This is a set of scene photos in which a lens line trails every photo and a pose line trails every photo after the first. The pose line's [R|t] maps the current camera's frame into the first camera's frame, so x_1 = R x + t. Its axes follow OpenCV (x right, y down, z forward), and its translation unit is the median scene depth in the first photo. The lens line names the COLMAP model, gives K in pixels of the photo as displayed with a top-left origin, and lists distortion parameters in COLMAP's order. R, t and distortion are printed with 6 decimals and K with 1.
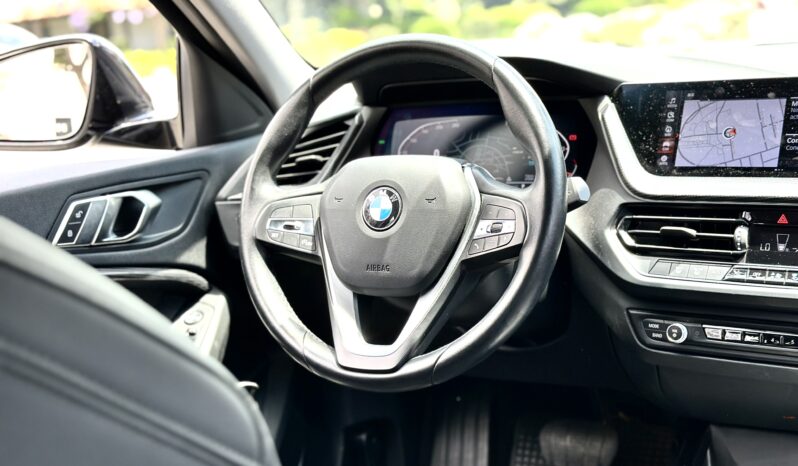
lens RADIAL K [[1136.3, 0, 399.0], [0, 1136.3, 233.0], [0, 0, 1]] dist [0.188048, -0.011718]
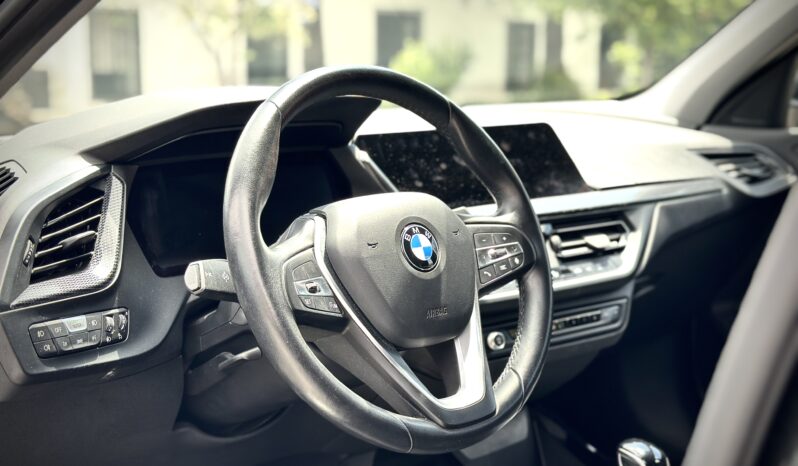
lens RADIAL K [[1136.3, 0, 399.0], [0, 1136.3, 233.0], [0, 0, 1]] dist [0.188048, -0.011718]
pose [[0.324766, -0.057571, 0.944041, -0.826627], [0.191157, 0.981542, -0.005903, -0.028669], [-0.926275, 0.182377, 0.329776, 0.663083]]
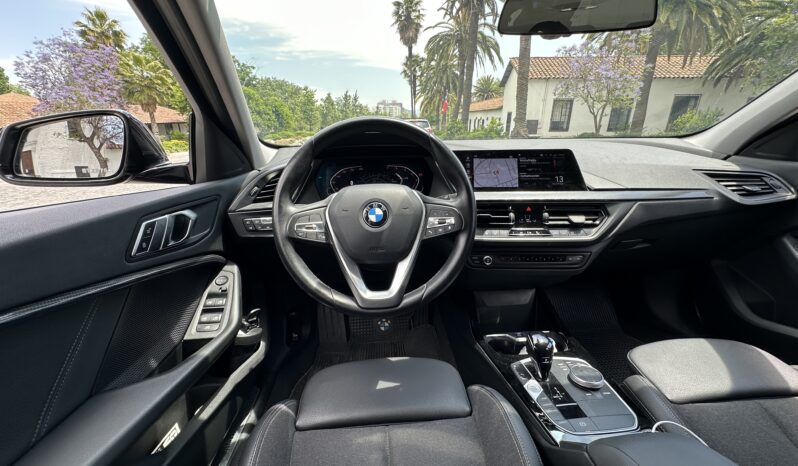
lens RADIAL K [[324.6, 0, 399.0], [0, 324.6, 233.0], [0, 0, 1]] dist [0.000871, 0.000029]
pose [[0.854304, -0.093701, 0.511257, -0.226287], [0.049846, 0.993852, 0.098857, -0.038452], [-0.517377, -0.058969, 0.853723, 0.515621]]
